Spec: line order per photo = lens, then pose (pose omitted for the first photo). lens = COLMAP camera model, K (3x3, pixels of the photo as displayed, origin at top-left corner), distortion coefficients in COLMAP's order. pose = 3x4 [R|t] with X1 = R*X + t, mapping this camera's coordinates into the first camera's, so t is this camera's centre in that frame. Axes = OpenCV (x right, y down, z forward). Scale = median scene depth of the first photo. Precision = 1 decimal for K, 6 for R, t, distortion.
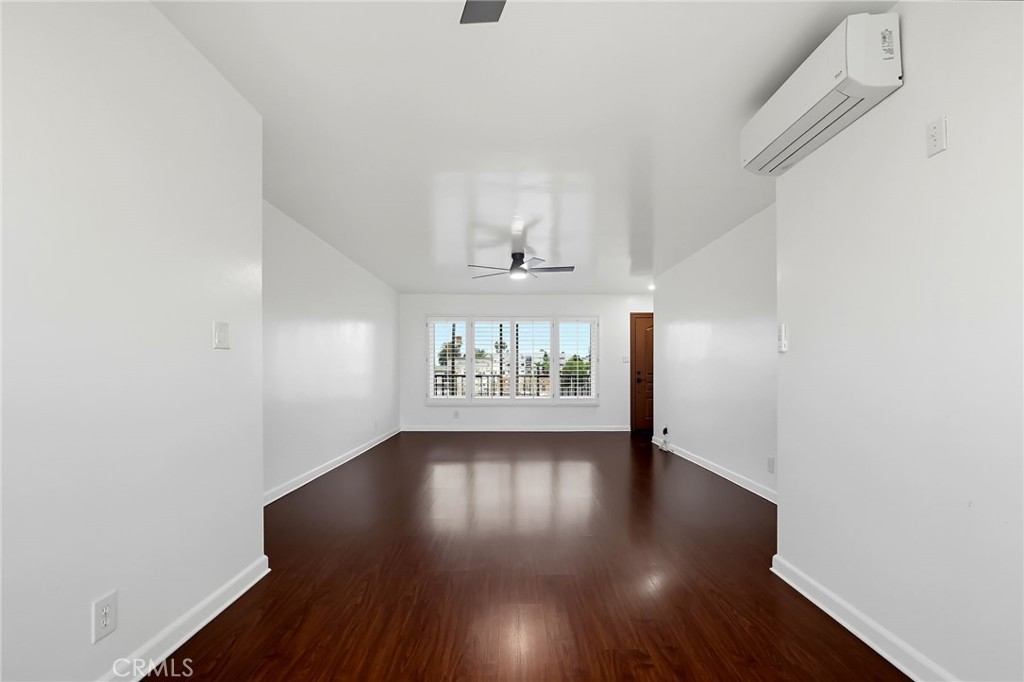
lens RADIAL K [[477.9, 0, 513.9], [0, 477.9, 372.4], [0, 0, 1]] dist [-0.002596, 0.000349]
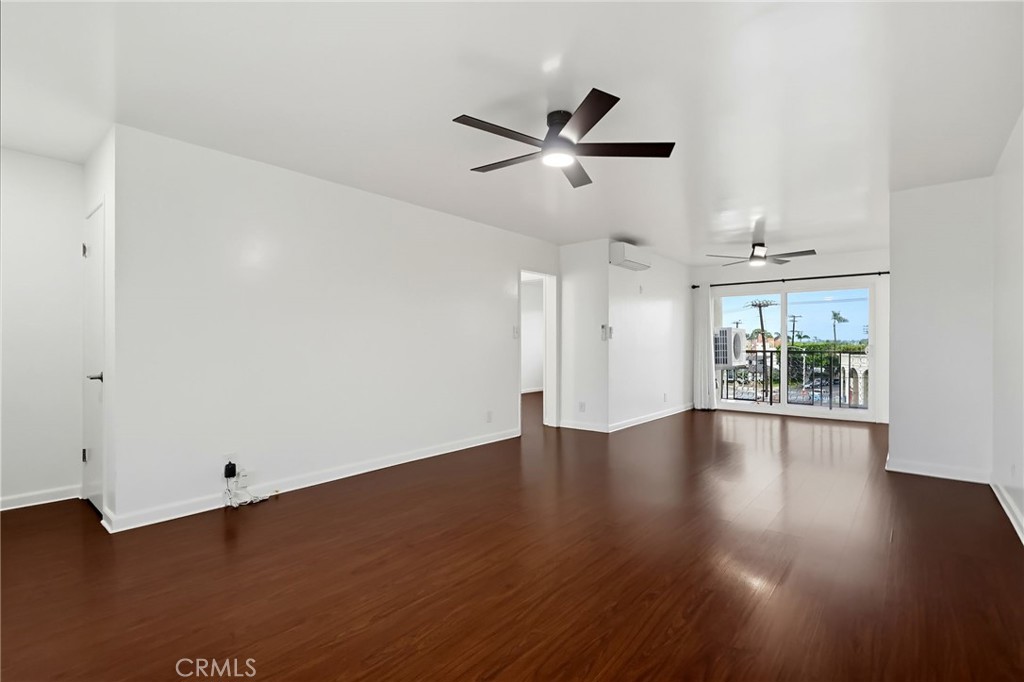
lens RADIAL K [[477.9, 0, 513.2], [0, 477.9, 342.9], [0, 0, 1]] dist [-0.002596, 0.000349]
pose [[-0.764434, -0.000947, 0.644701, -0.181759], [0.002417, 0.999988, 0.004334, -0.009247], [-0.644697, 0.004871, -0.764423, 0.933296]]
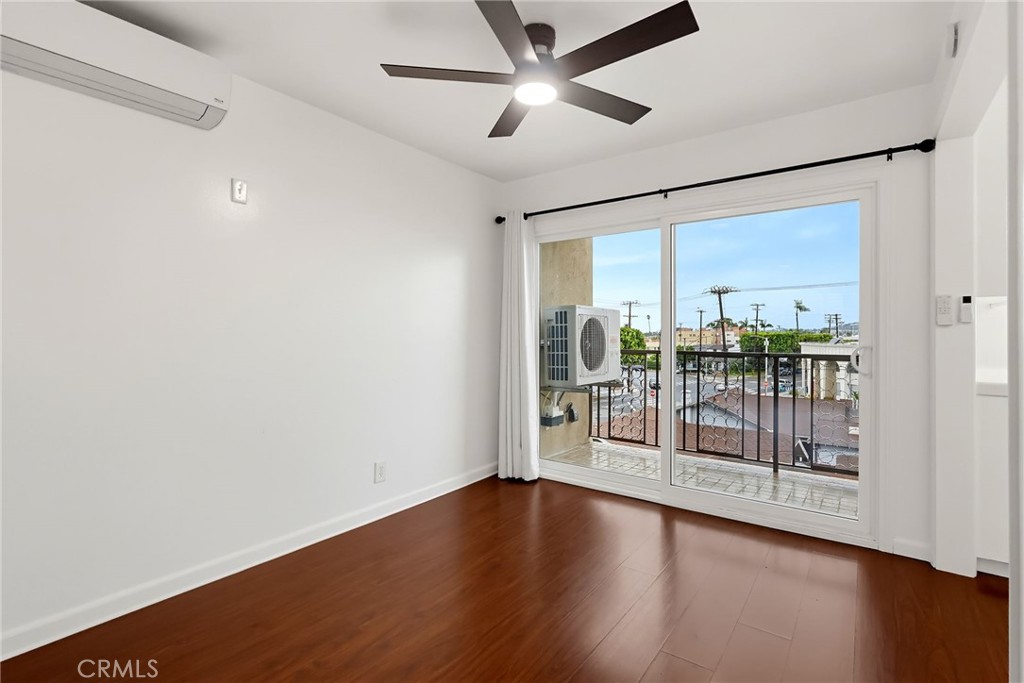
lens RADIAL K [[477.9, 0, 513.8], [0, 477.9, 331.1], [0, 0, 1]] dist [-0.002596, 0.000349]
pose [[-0.799504, 0.002257, 0.600657, -0.127021], [0.004520, 0.999987, 0.002259, -0.010853], [-0.600644, 0.004521, -0.799504, 0.312868]]
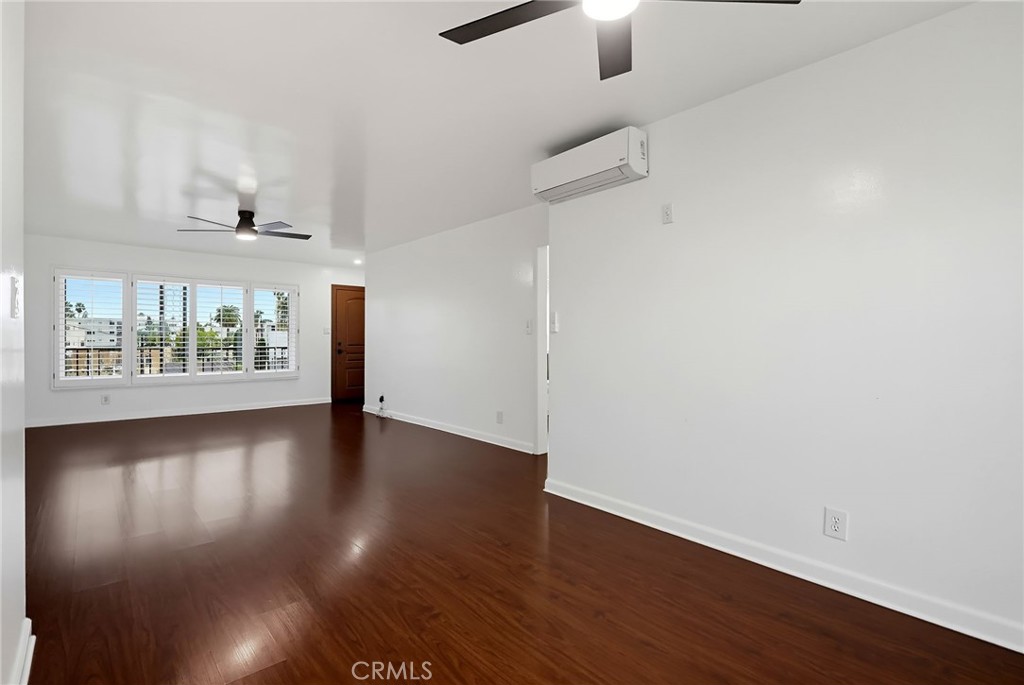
lens RADIAL K [[477.9, 0, 500.4], [0, 477.9, 339.5], [0, 0, 1]] dist [-0.002596, 0.000349]
pose [[0.761321, 0.002097, 0.648371, -0.136416], [0.001152, 0.999989, -0.004587, -0.003913], [-0.648374, 0.004239, 0.761311, 0.011544]]
